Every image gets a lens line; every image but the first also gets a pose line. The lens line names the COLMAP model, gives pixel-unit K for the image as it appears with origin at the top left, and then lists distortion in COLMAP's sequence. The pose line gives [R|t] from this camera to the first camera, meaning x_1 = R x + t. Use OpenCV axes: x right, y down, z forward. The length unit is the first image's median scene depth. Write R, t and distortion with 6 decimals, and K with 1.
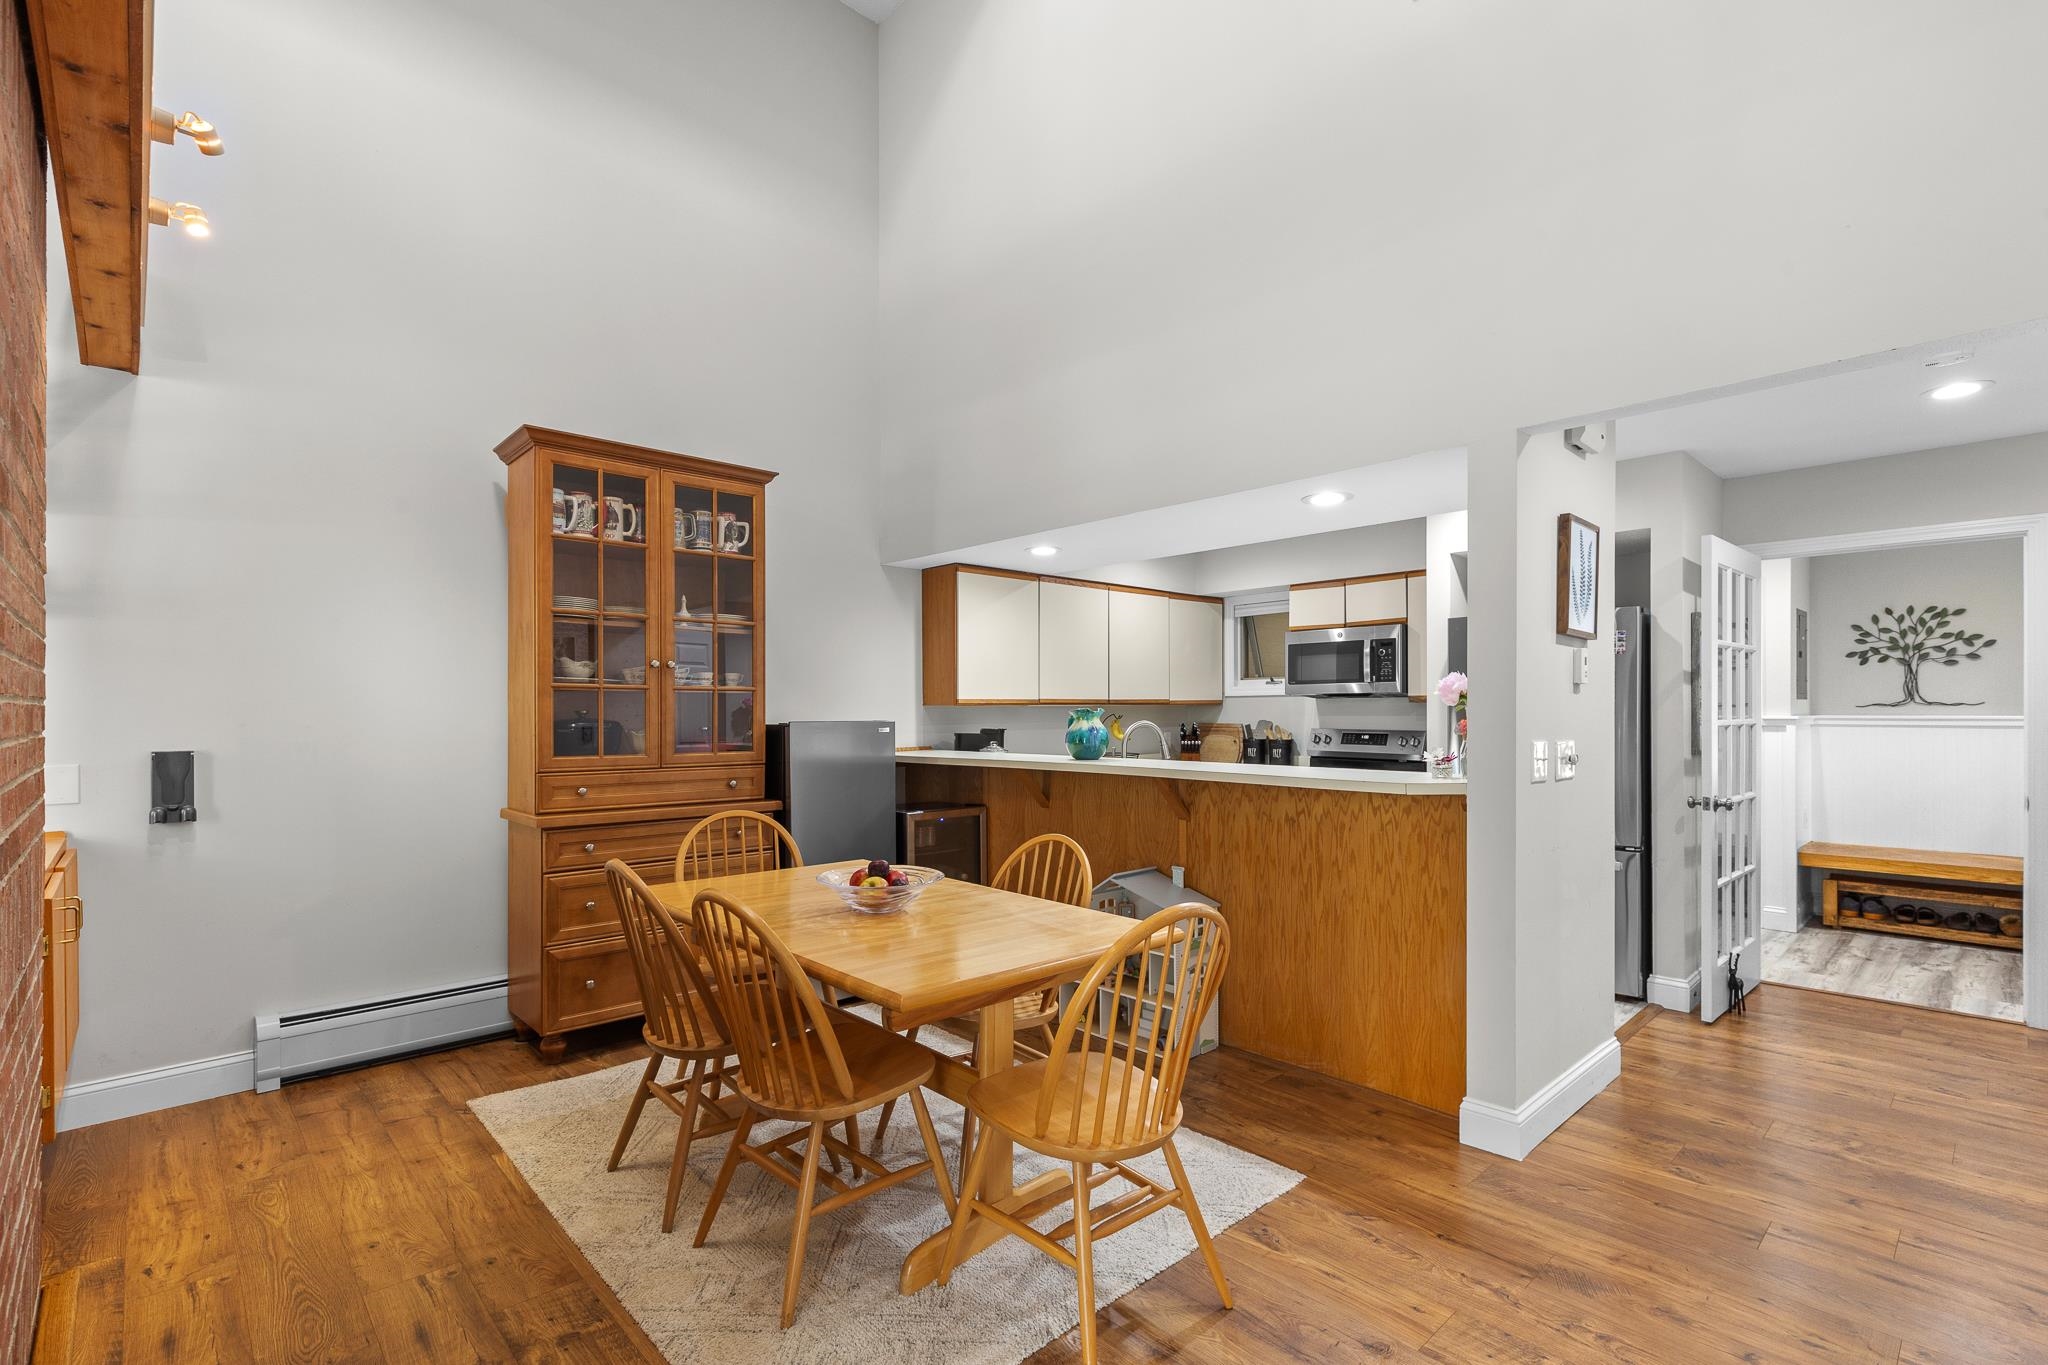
lens RADIAL K [[916.6, 0, 1036.4], [0, 916.6, 706.7], [0, 0, 1]] dist [-0.000775, -0.000318]
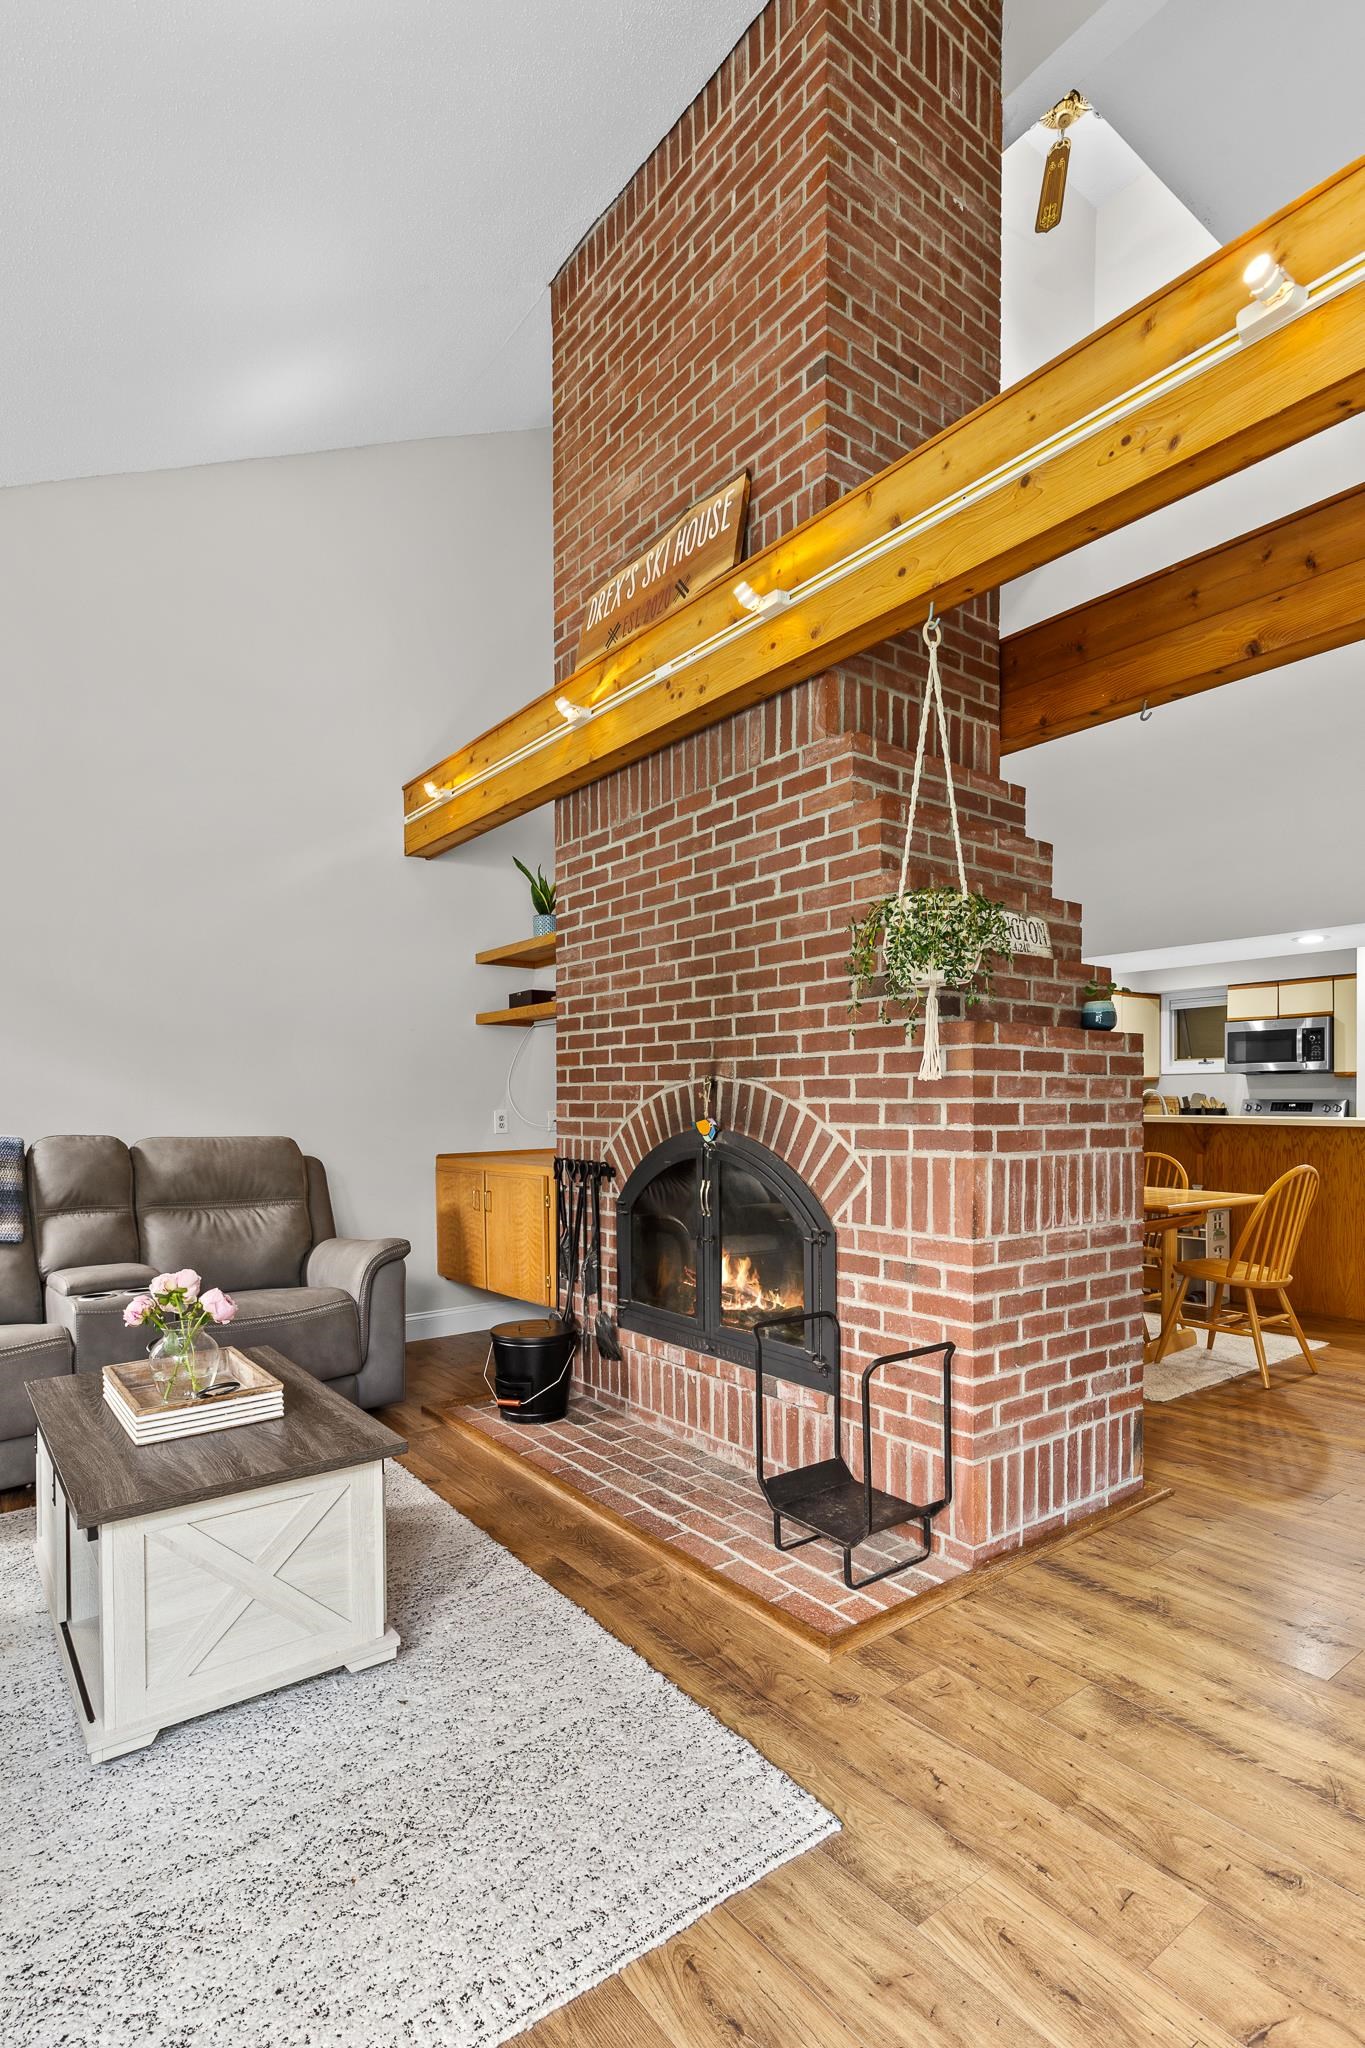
lens RADIAL K [[993.0, 0, 680.5], [0, 993.0, 1118.8], [0, 0, 1]] dist [0.002605, 0.000026]
pose [[0.992861, 0.000411, -0.119278, -0.508468], [0.002633, 0.999675, 0.025366, 0.023889], [0.119250, -0.025499, 0.992537, -0.740758]]
